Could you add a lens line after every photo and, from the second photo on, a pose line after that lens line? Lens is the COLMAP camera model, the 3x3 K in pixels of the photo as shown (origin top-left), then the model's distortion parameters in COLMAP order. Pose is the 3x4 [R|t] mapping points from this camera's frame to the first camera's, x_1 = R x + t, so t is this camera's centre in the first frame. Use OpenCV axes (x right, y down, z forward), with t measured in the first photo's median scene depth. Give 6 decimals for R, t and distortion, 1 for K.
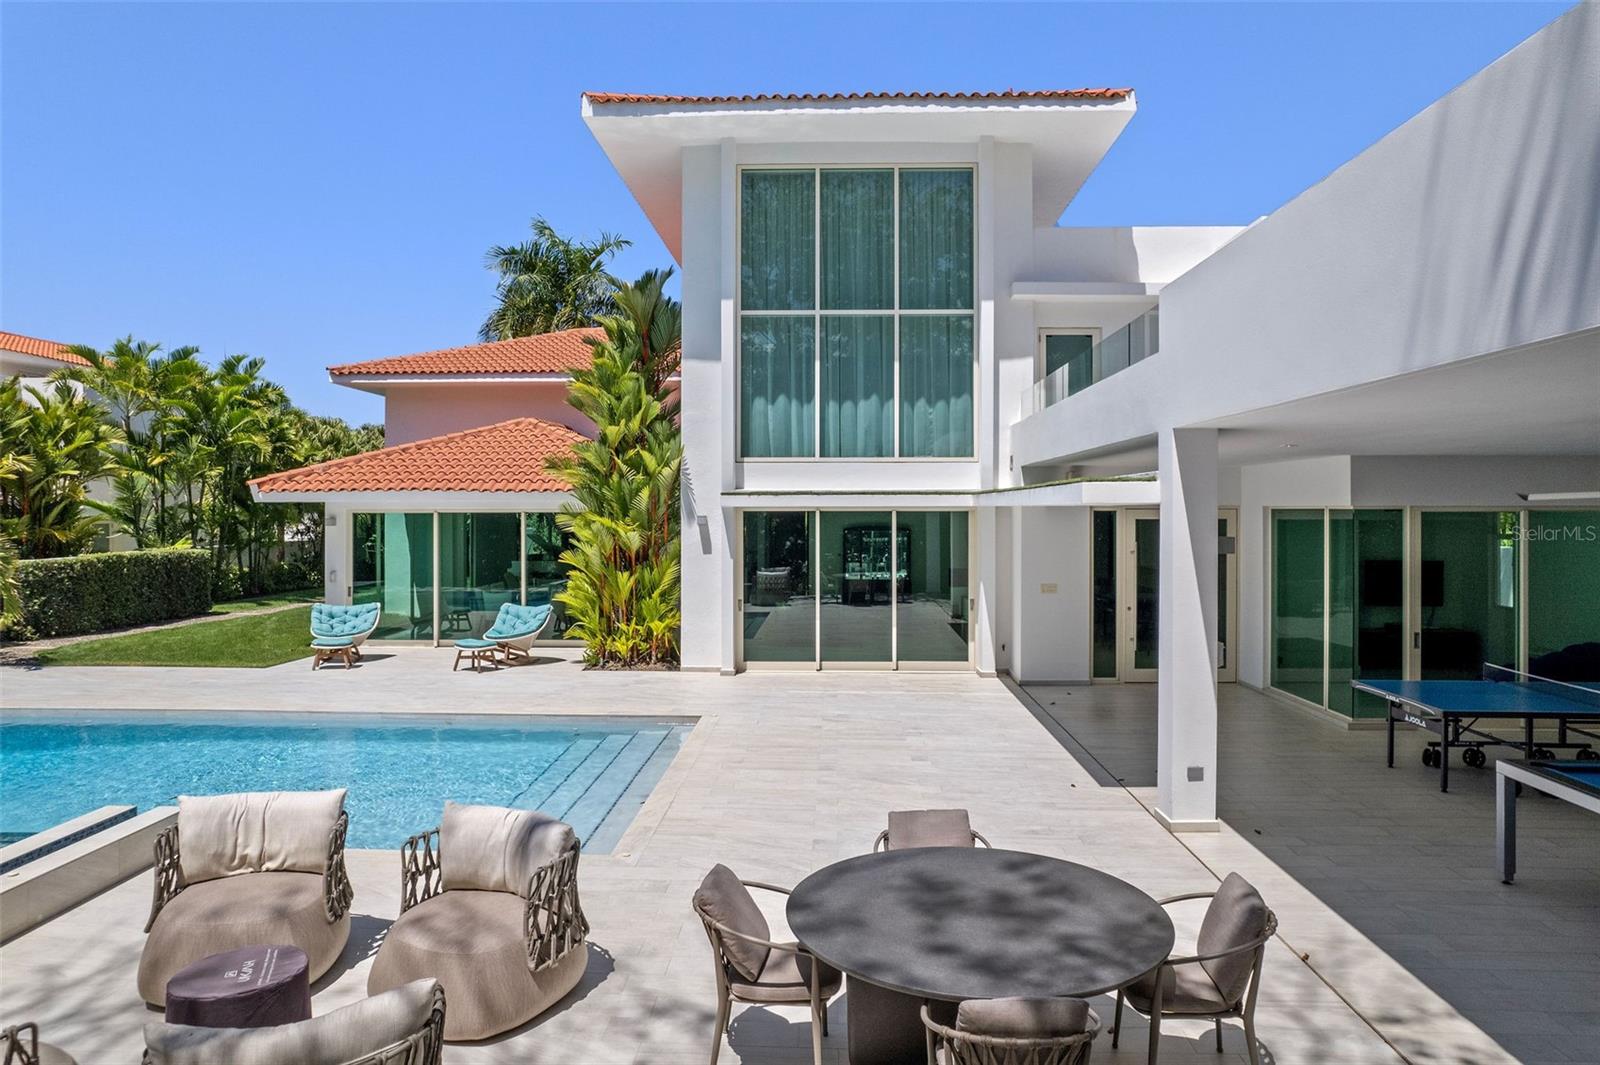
lens RADIAL K [[1036.9, 0, 801.9], [0, 1036.9, 513.7], [0, 0, 1]] dist [-0.086410, 0.079896]
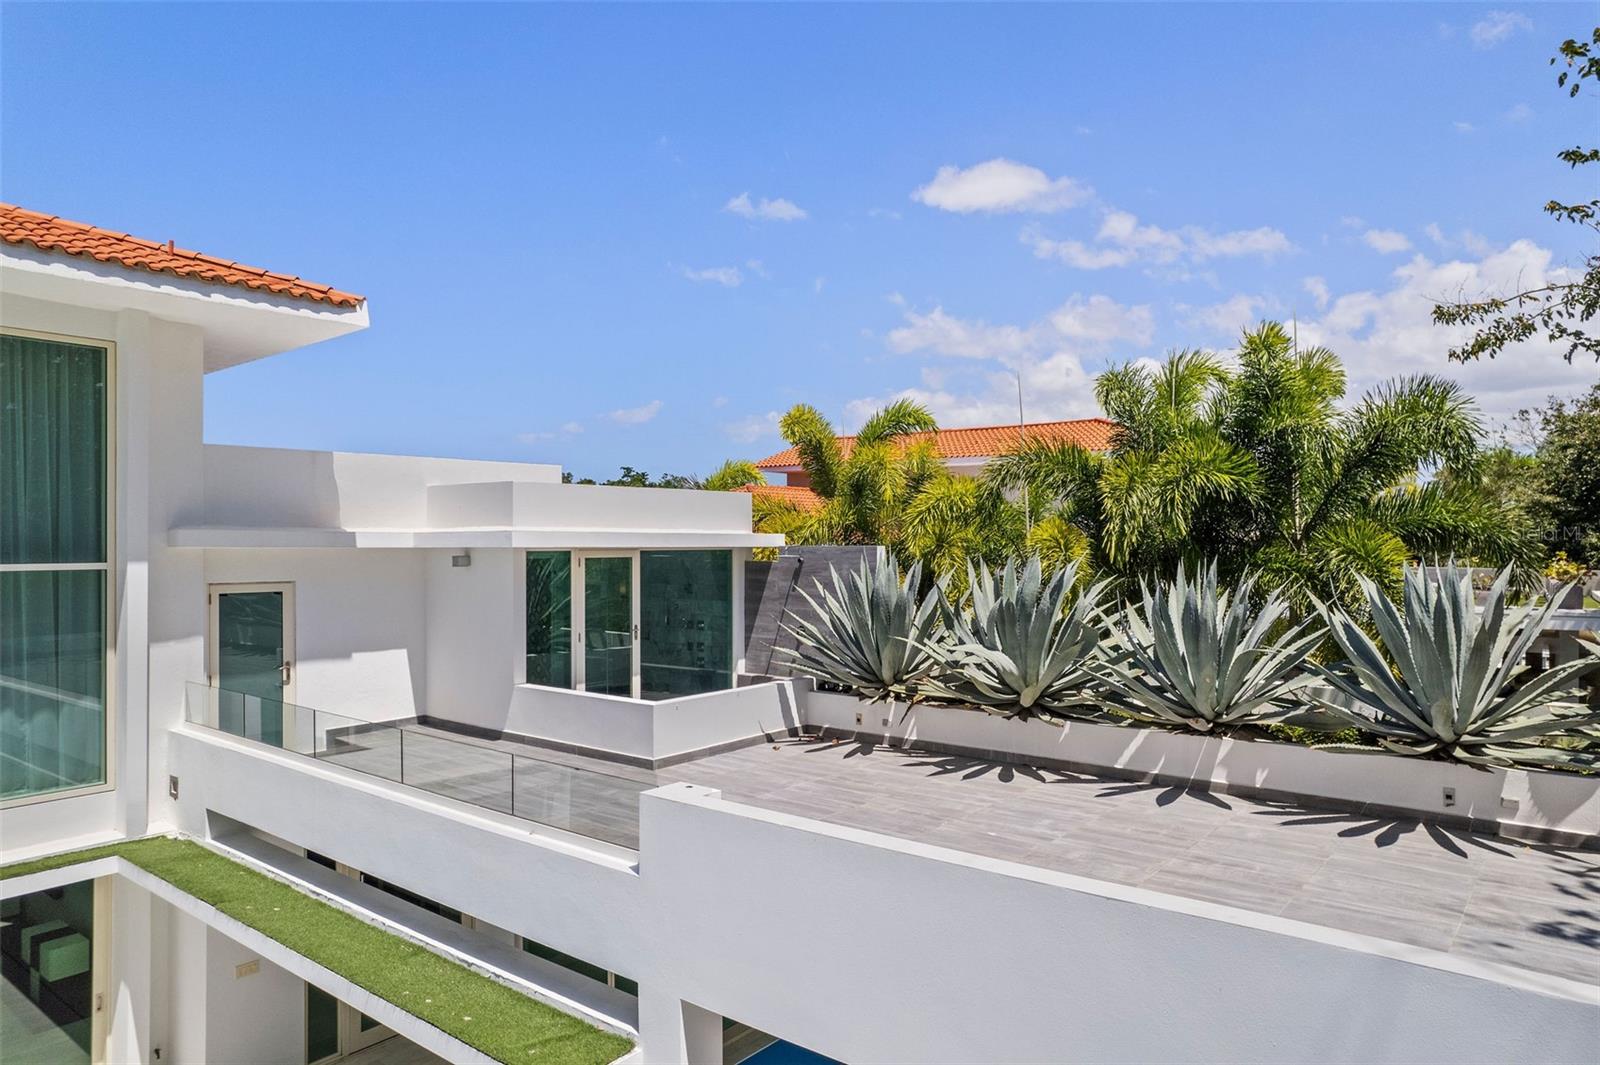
lens RADIAL K [[1021.9, 0, 803.5], [0, 1021.9, 546.4], [0, 0, 1]] dist [-0.068705, 0.063762]
pose [[0.593062, -0.003589, 0.805149, -0.089795], [0.000918, 0.999992, 0.003781, -0.210974], [-0.805157, -0.001504, 0.593060, 0.250039]]
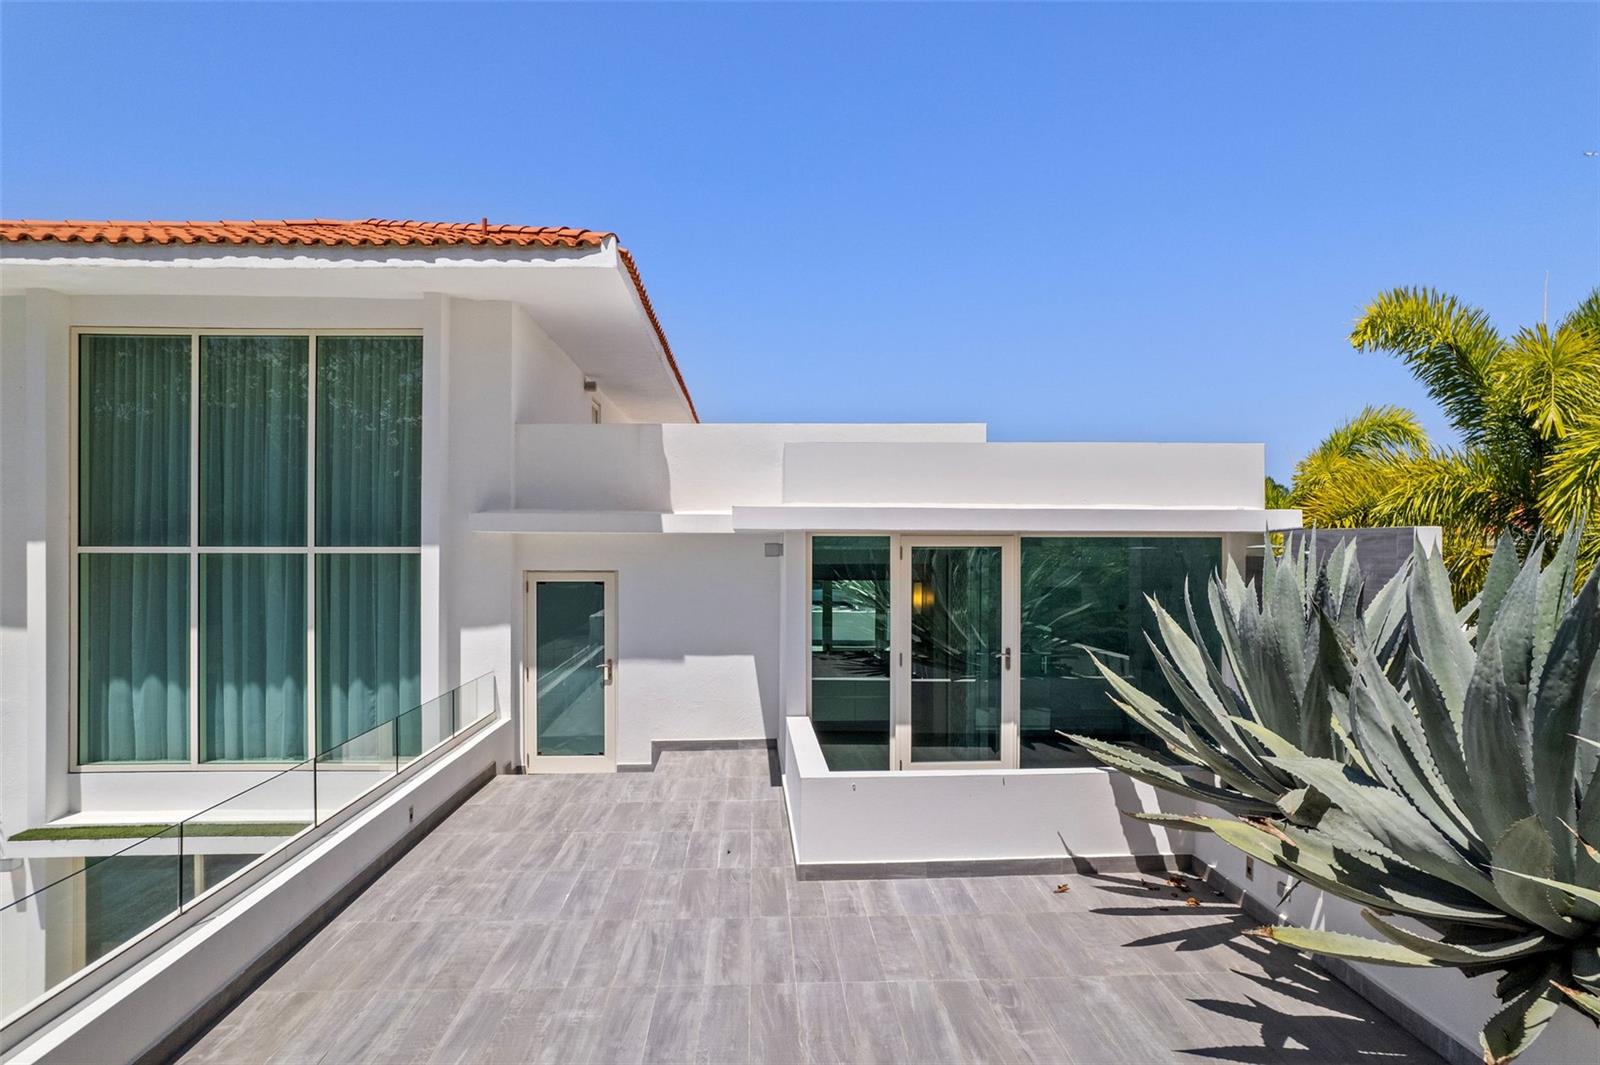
lens RADIAL K [[1021.9, 0, 803.5], [0, 1021.9, 546.4], [0, 0, 1]] dist [-0.068705, 0.063762]
pose [[0.996262, 0.000226, 0.086377, 0.358507], [-0.000216, 1.000000, -0.000131, -0.198423], [-0.086377, 0.000112, 0.996262, 0.310722]]
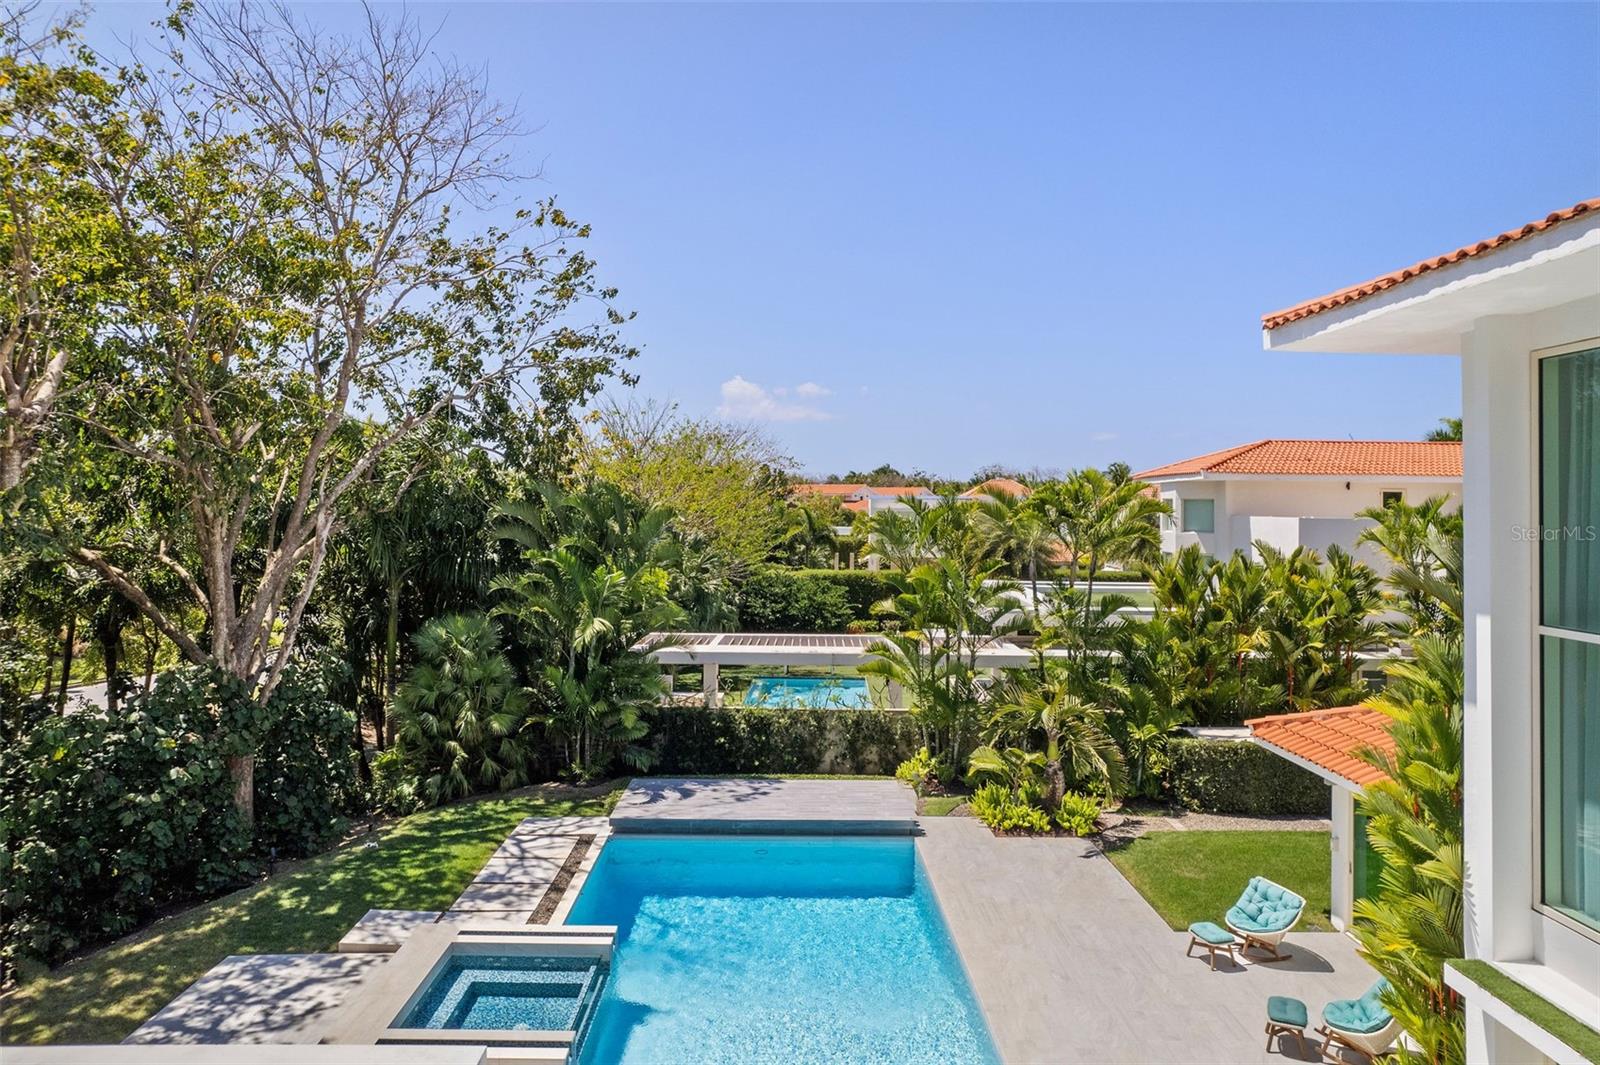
lens RADIAL K [[1049.9, 0, 800.6], [0, 1049.9, 479.1], [0, 0, 1]] dist [-0.065925, 0.045030]
pose [[0.050416, -0.023321, -0.998456, 0.457438], [-0.012023, 0.999641, -0.023956, -0.257649], [0.998656, 0.013212, 0.050118, 0.596346]]
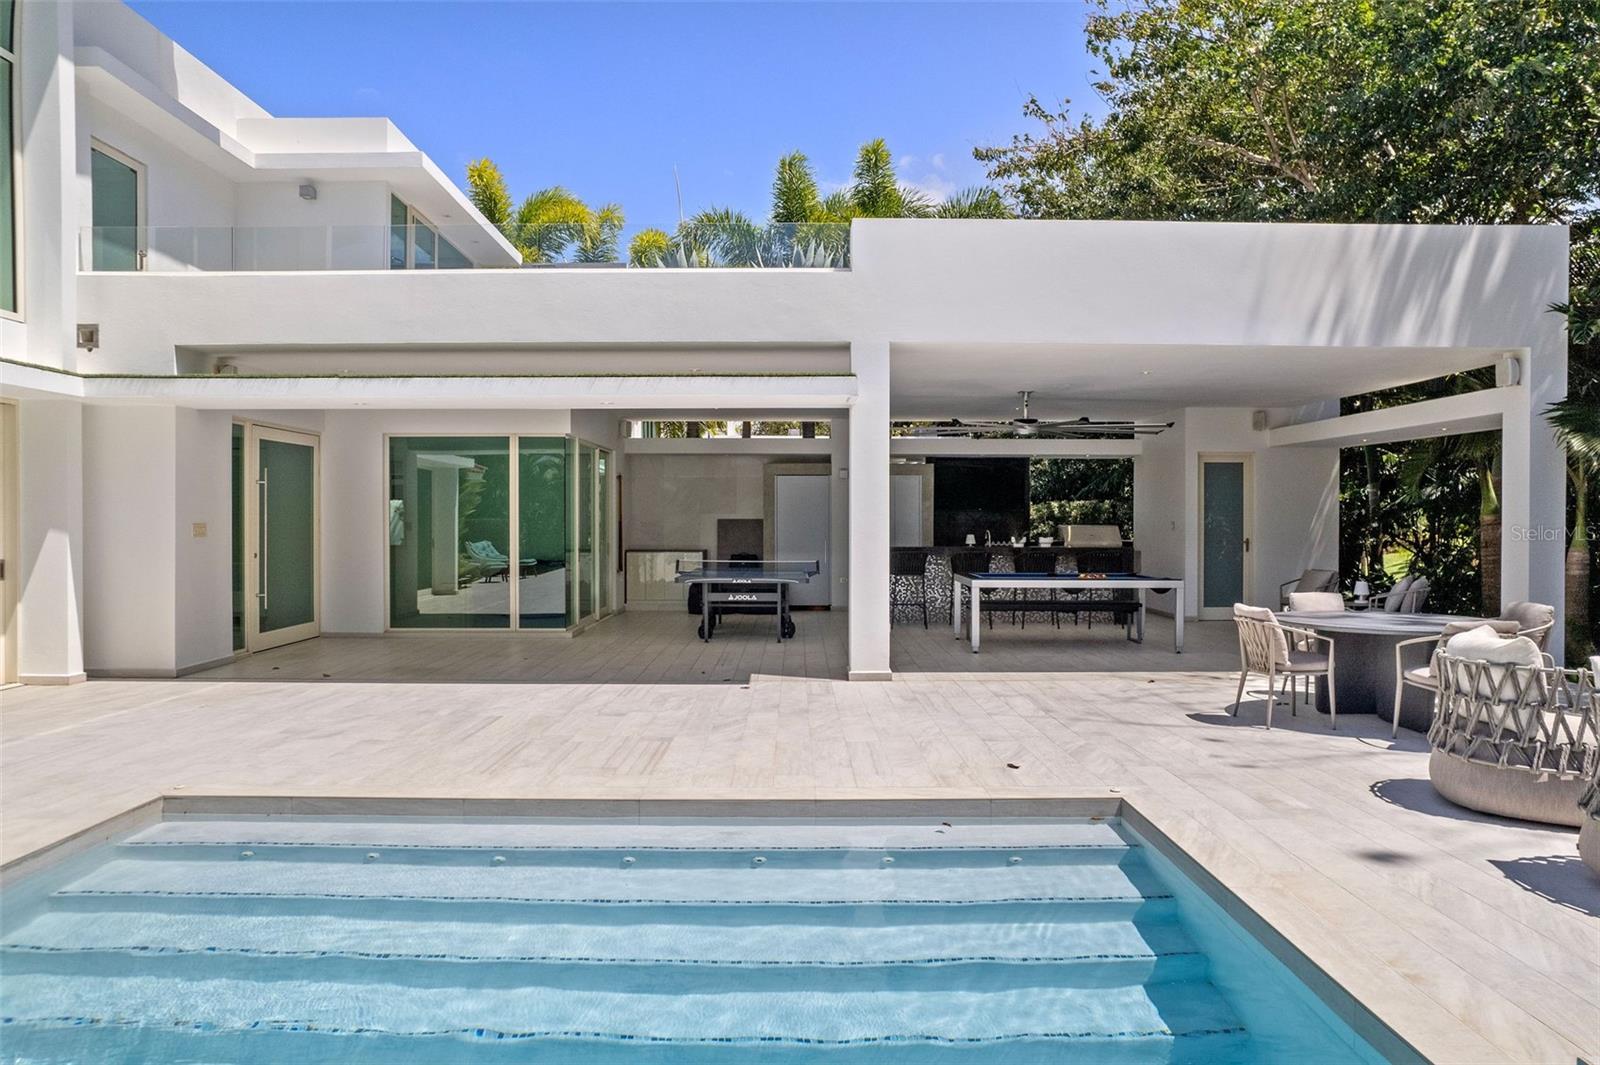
lens RADIAL K [[1033.6, 0, 801.9], [0, 1033.6, 526.1], [0, 0, 1]] dist [-0.083094, 0.081327]
pose [[-0.039111, -0.007557, 0.999206, -0.421144], [0.002904, 0.999966, 0.007677, 0.061956], [-0.999231, 0.003202, -0.039088, 0.584540]]
